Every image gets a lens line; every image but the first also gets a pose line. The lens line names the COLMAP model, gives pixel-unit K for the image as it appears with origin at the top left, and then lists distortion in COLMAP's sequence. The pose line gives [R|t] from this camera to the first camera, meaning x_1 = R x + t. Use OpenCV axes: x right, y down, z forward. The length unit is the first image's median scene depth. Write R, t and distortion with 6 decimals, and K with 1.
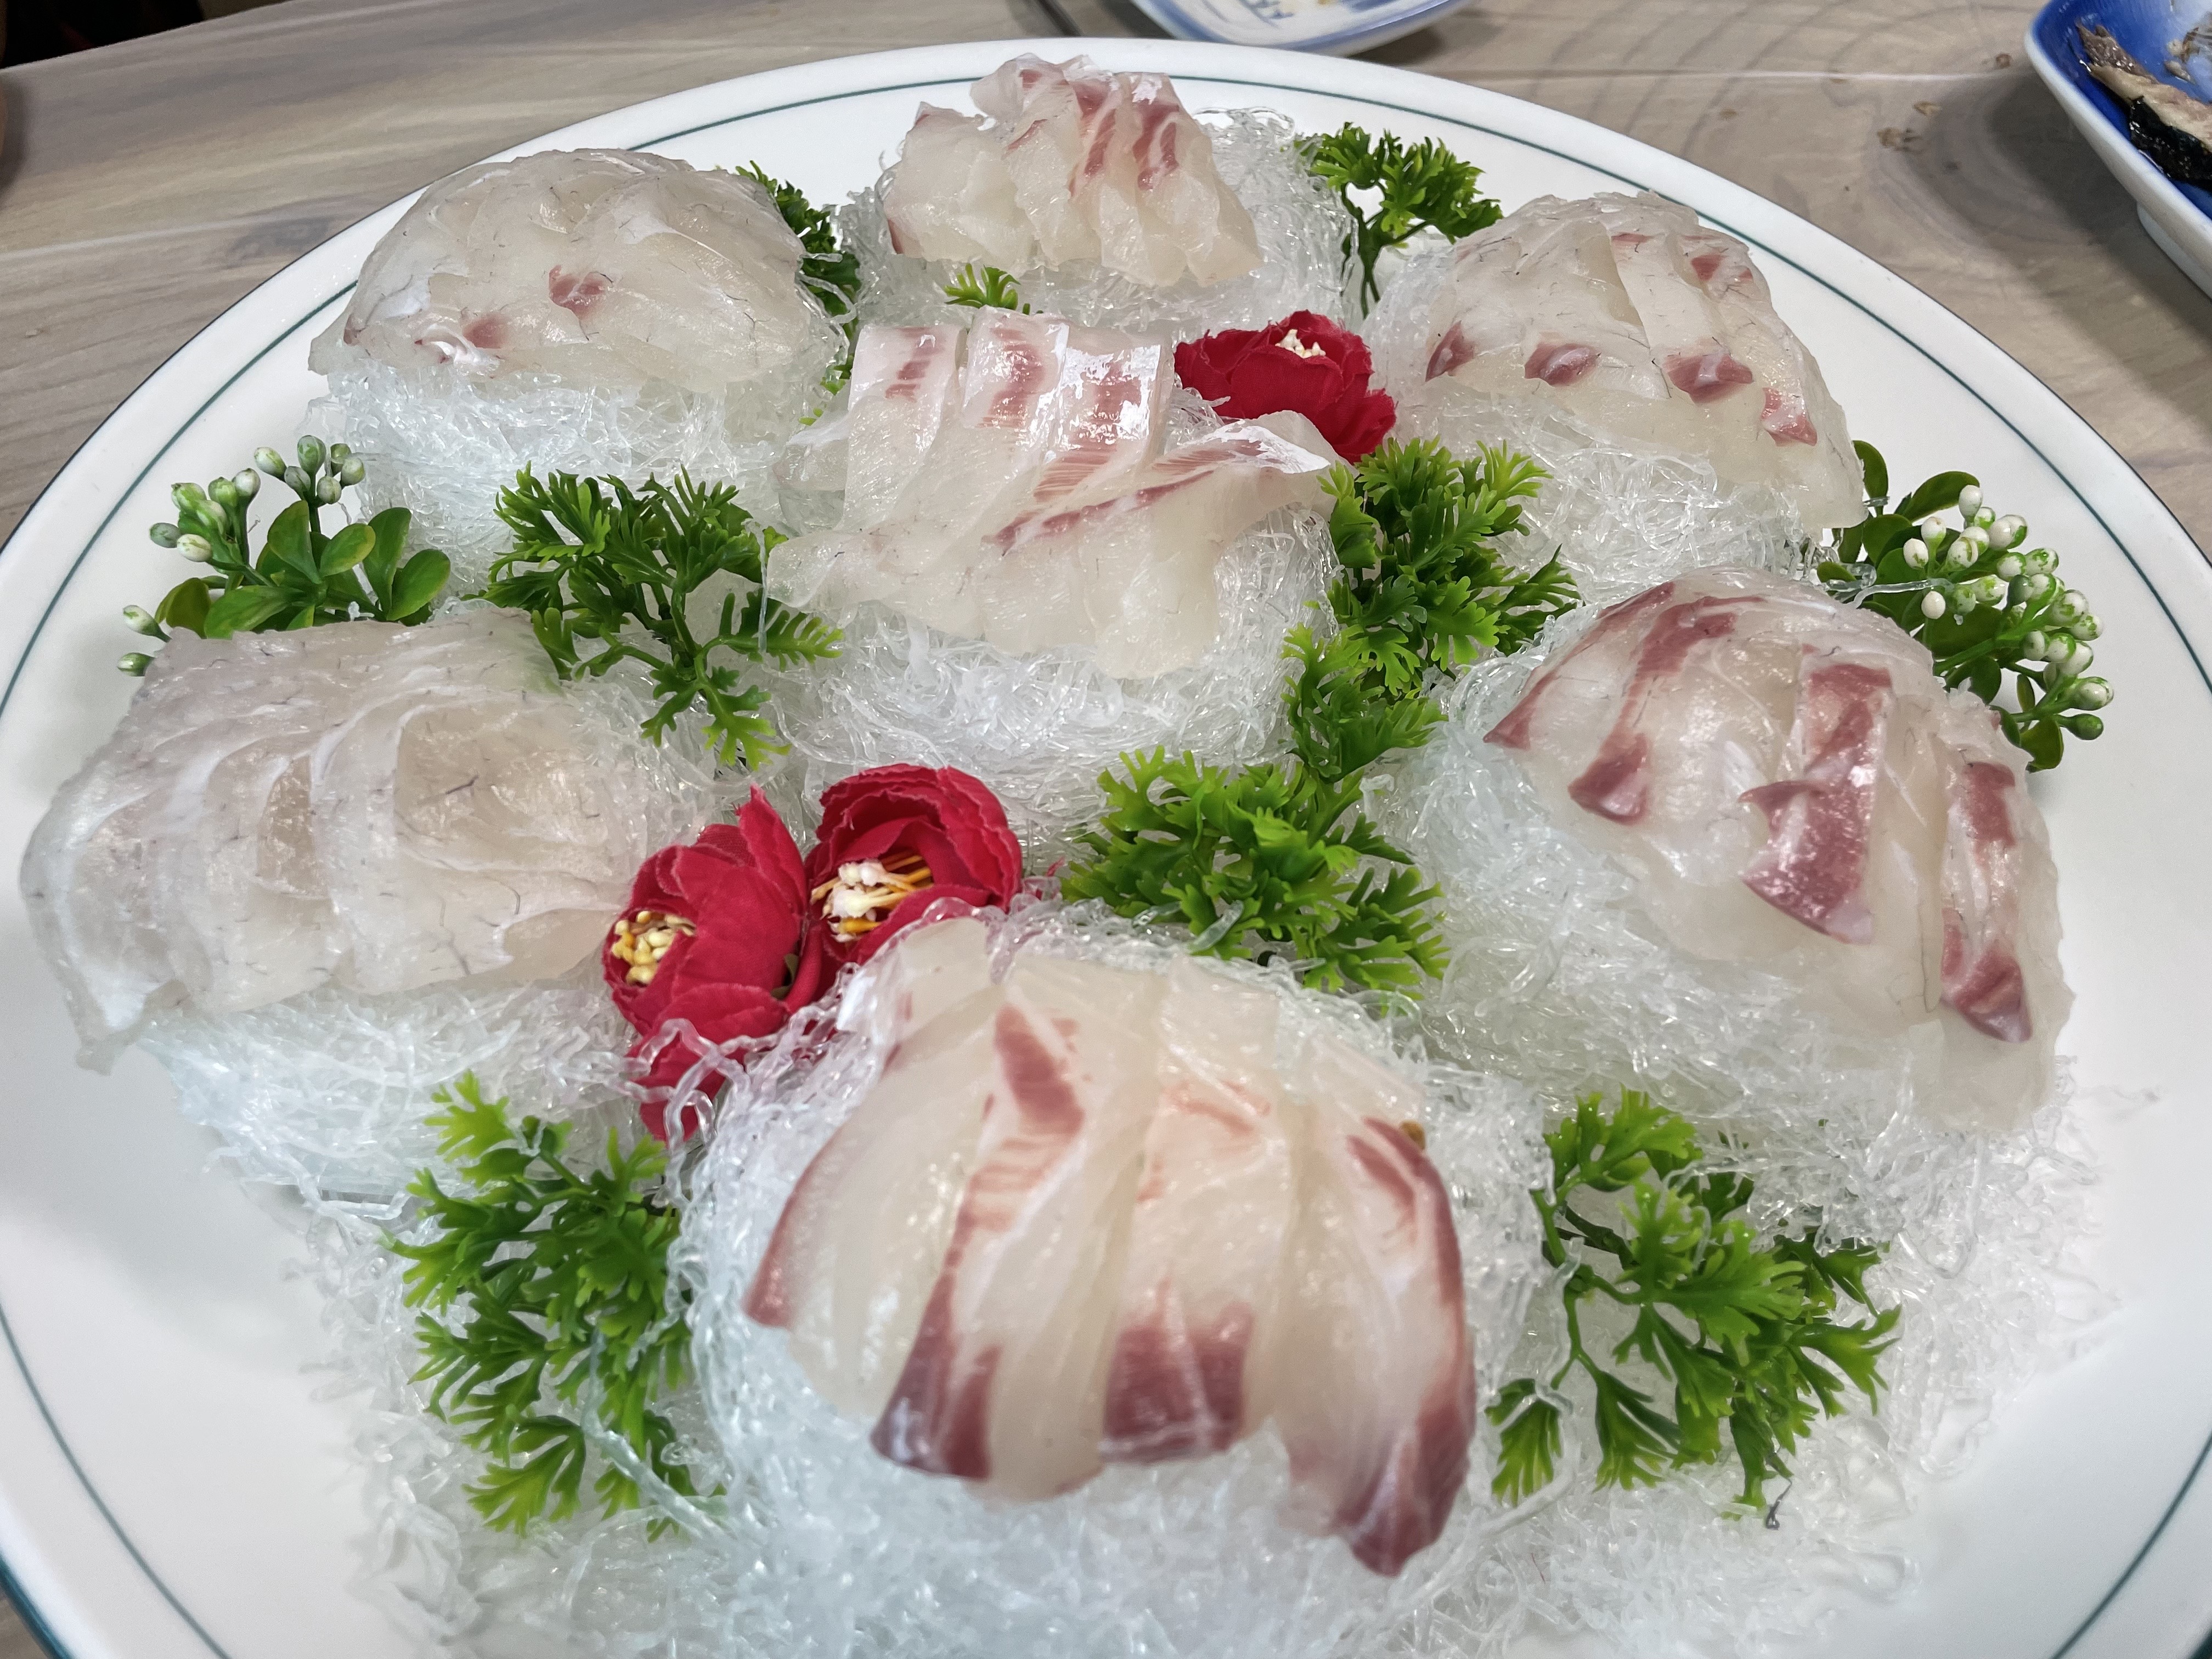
lens RADIAL K [[1677.2, 0, 1102.0], [0, 1677.2, 829.1], [0, 0, 1]] dist [0.085818, -0.126407]
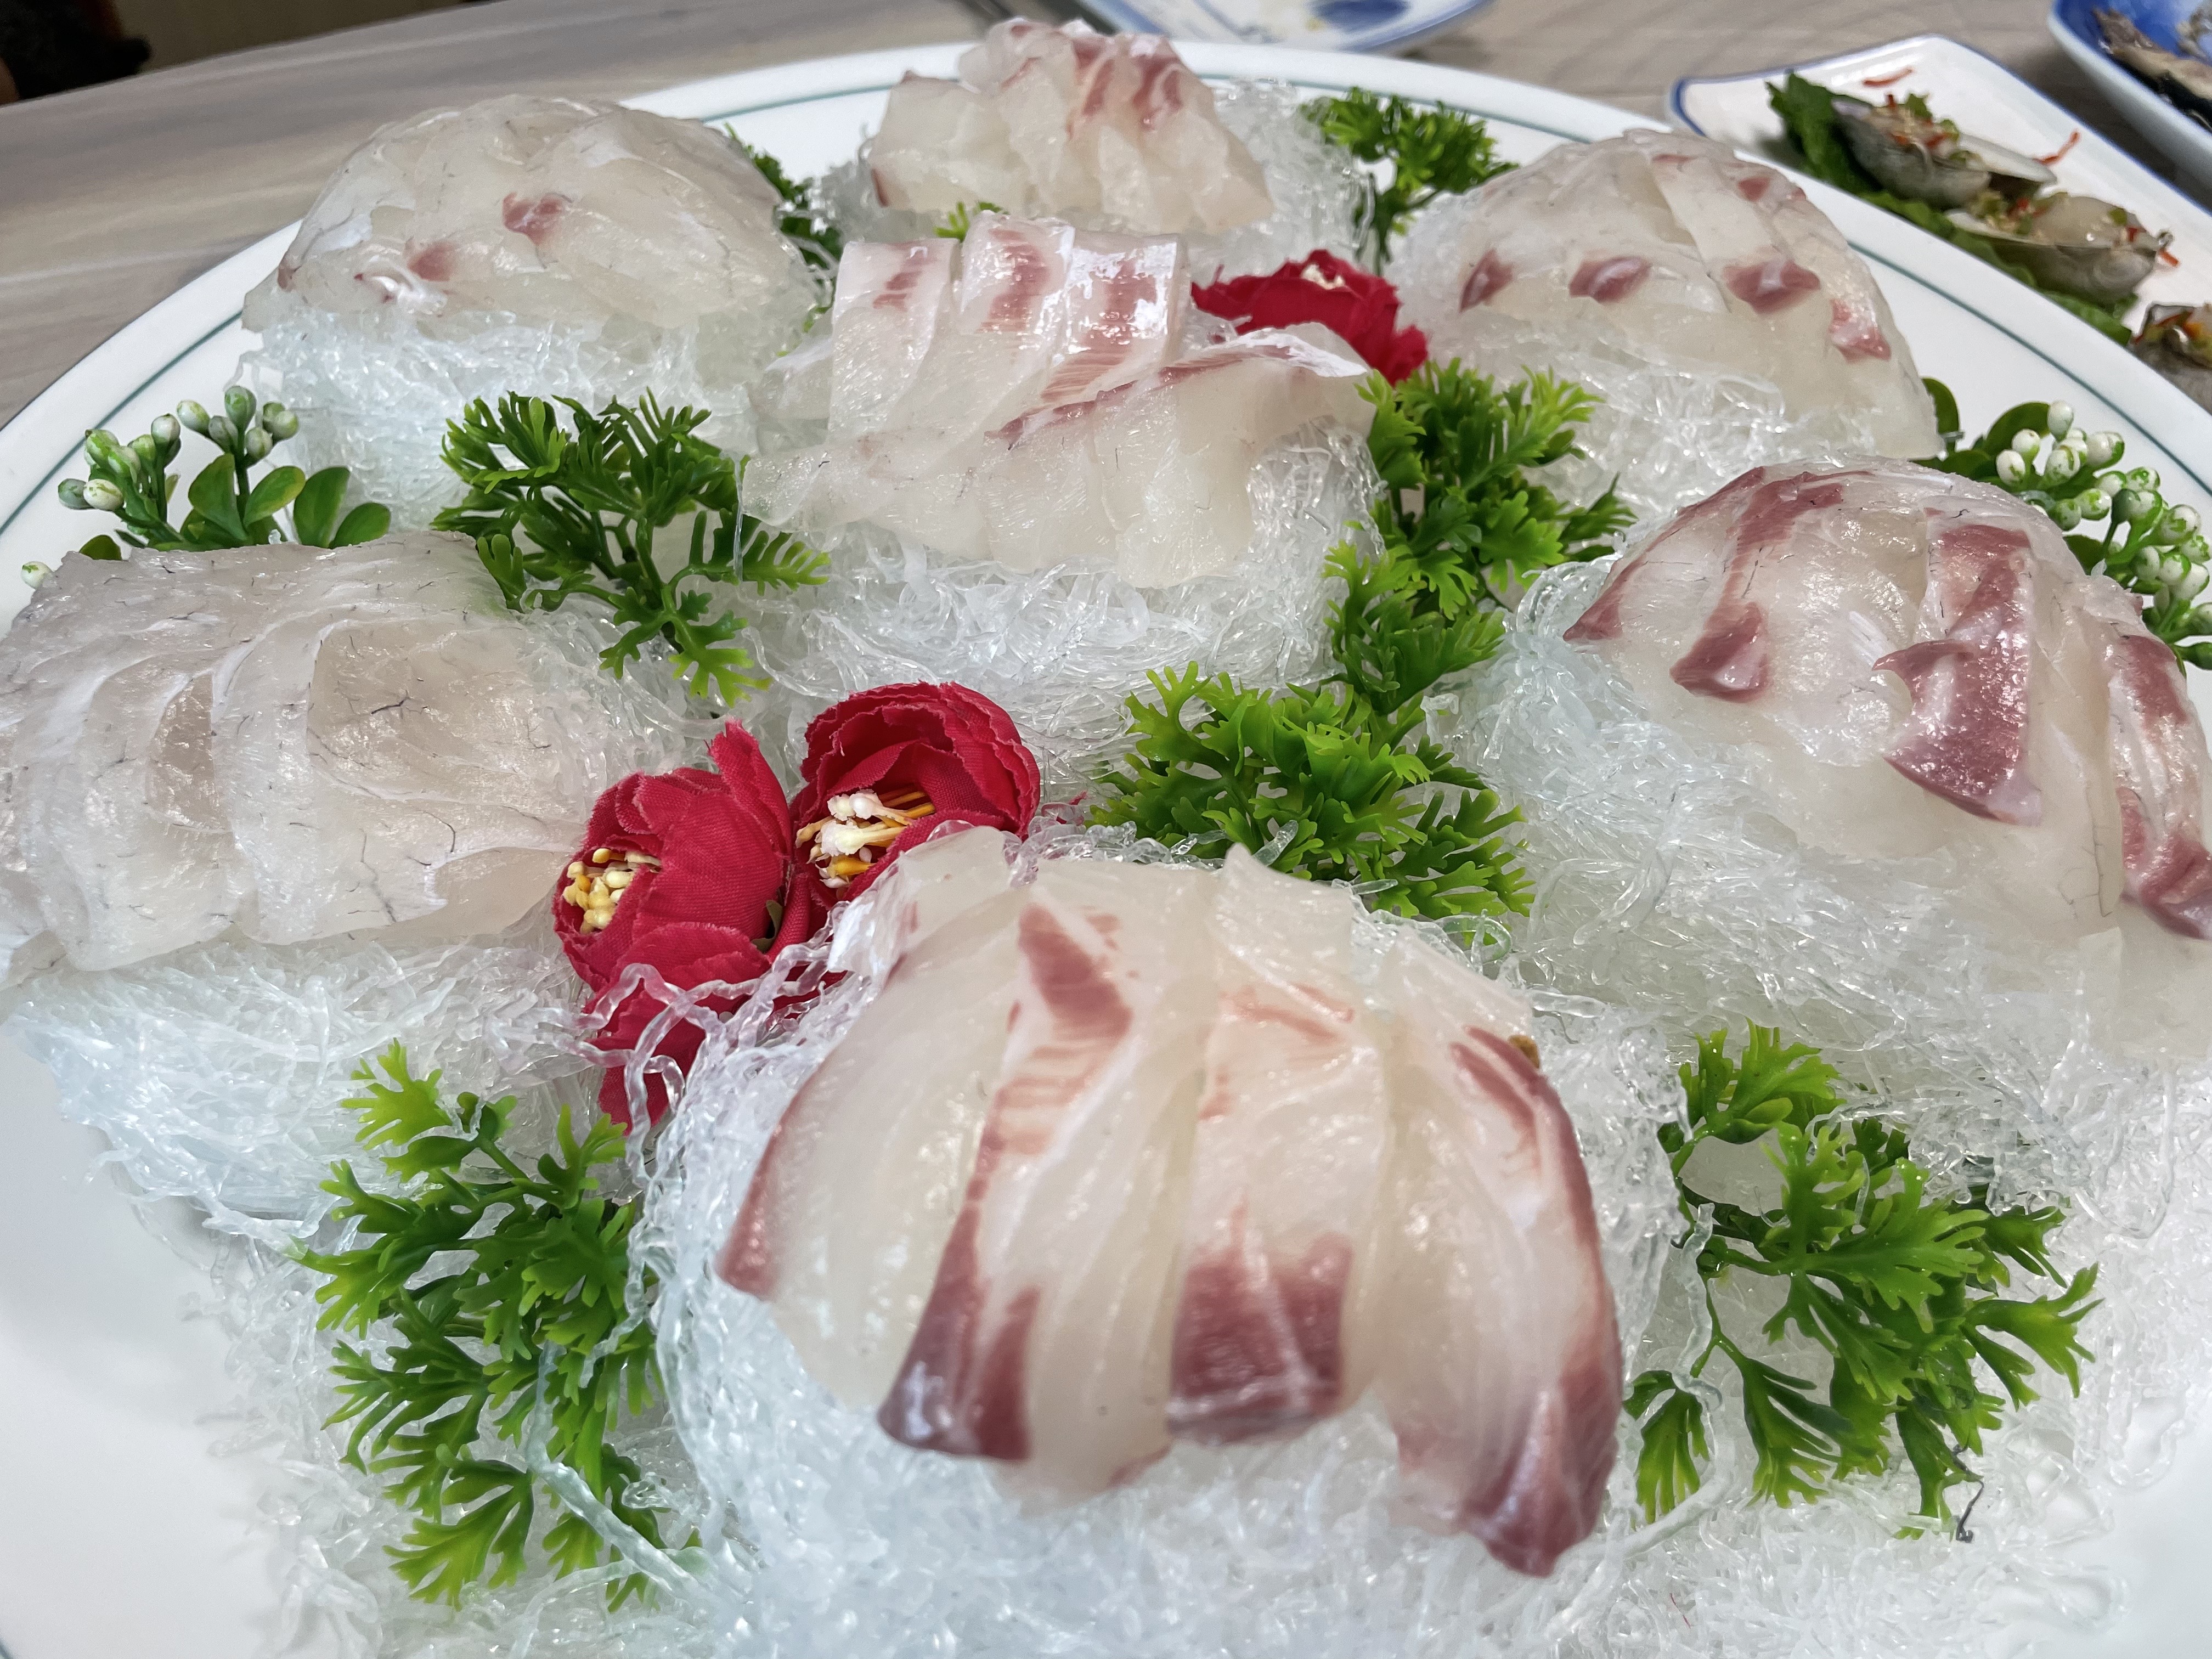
lens RADIAL K [[1689.5, 0, 1106.0], [0, 1689.5, 829.5], [0, 0, 1]] dist [0.069203, -0.101684]
pose [[0.999619, -0.025452, 0.010685, -0.023528], [0.026294, 0.995782, -0.087907, 0.119976], [-0.008403, 0.088154, 0.996071, 0.134623]]
